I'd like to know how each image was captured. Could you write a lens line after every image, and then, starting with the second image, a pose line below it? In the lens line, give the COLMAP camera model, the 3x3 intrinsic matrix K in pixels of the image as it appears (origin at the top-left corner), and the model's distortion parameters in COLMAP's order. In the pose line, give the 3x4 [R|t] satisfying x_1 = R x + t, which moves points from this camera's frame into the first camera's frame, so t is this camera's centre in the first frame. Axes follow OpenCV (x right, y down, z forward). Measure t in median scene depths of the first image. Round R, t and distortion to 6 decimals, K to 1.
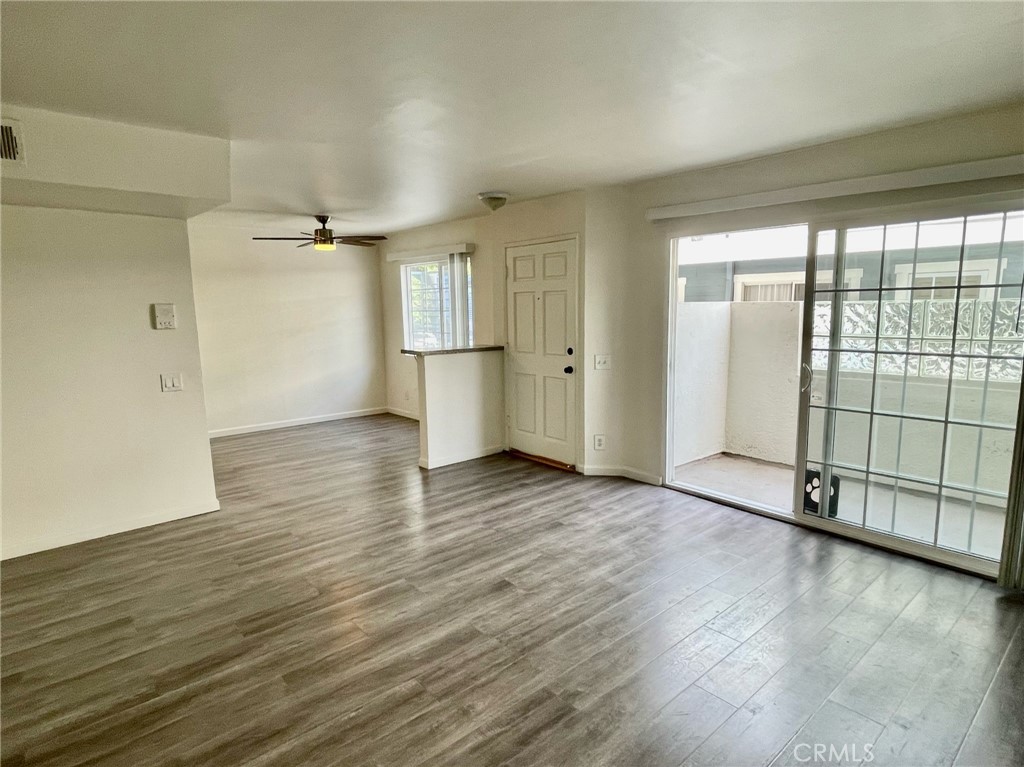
lens RADIAL K [[560.7, 0, 512.0], [0, 560.7, 383.5], [0, 0, 1]] dist [0.002352, -0.014669]
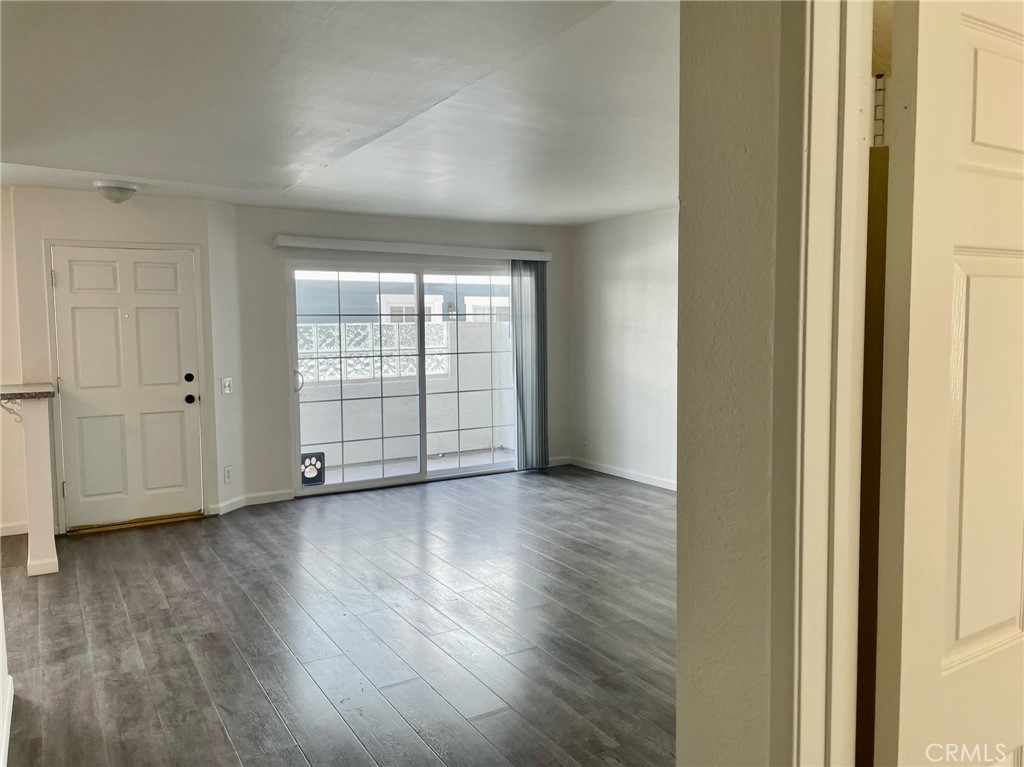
lens RADIAL K [[767.9, 0, 511.4], [0, 767.9, 376.4], [0, 0, 1]] dist [0.089223, -0.131969]
pose [[0.162884, -0.055077, 0.985107, -1.335263], [0.144234, 0.989044, 0.031449, -0.033794], [-0.976046, 0.136963, 0.169043, 0.421707]]
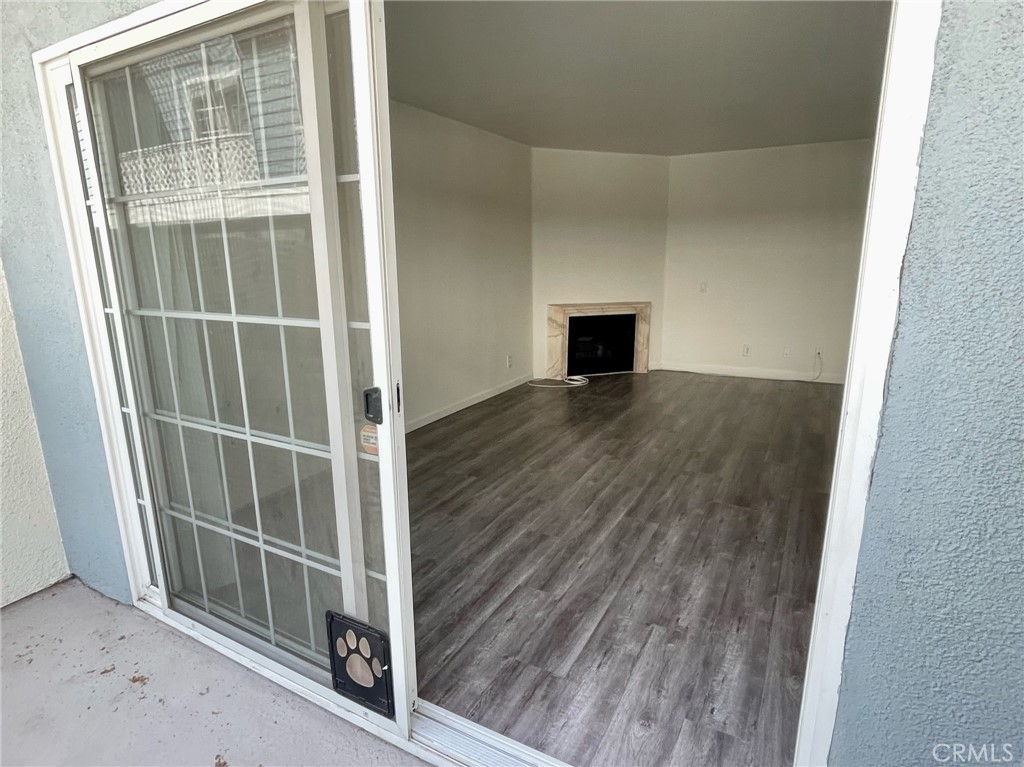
lens RADIAL K [[560.7, 0, 512.0], [0, 560.7, 383.5], [0, 0, 1]] dist [0.002352, -0.014669]
pose [[-0.934514, 0.109675, -0.338608, 0.580301], [-0.017469, 0.936062, 0.351402, -0.164450], [0.355498, 0.334305, -0.872847, 1.389023]]
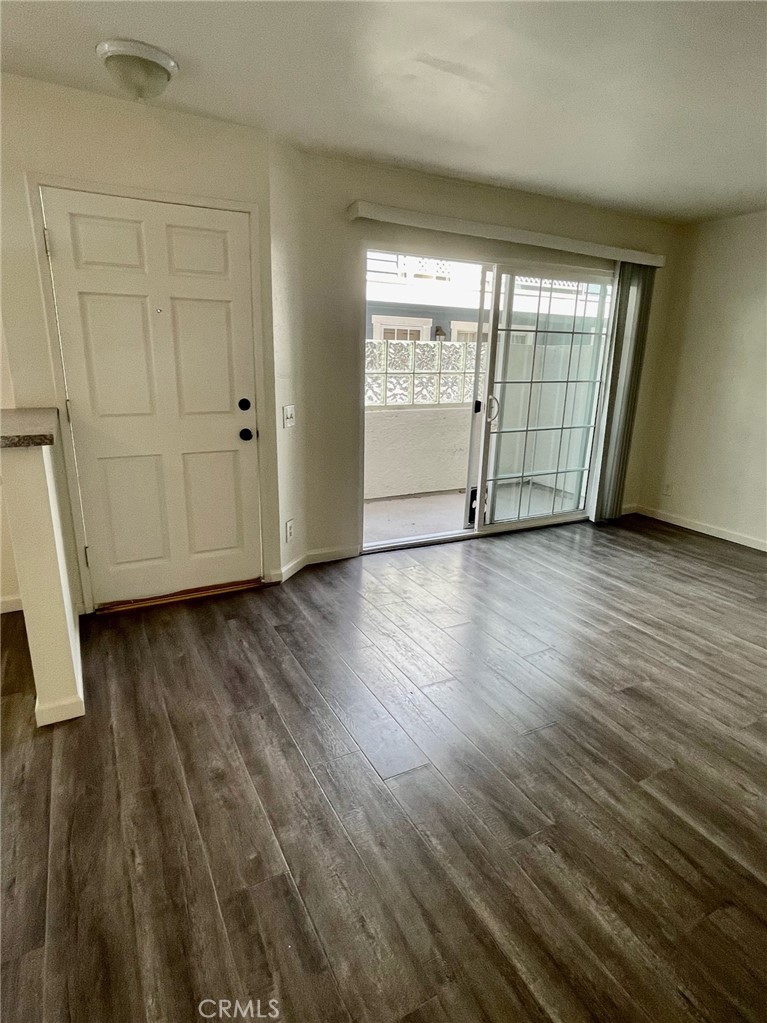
lens RADIAL K [[560.2, 0, 385.5], [0, 560.2, 514.0], [0, 0, 1]] dist [0.002352, -0.014669]
pose [[0.213341, -0.253716, 0.943458, -0.647258], [0.105652, 0.966019, 0.235893, -0.094654], [-0.971248, 0.049352, 0.232897, 0.952880]]
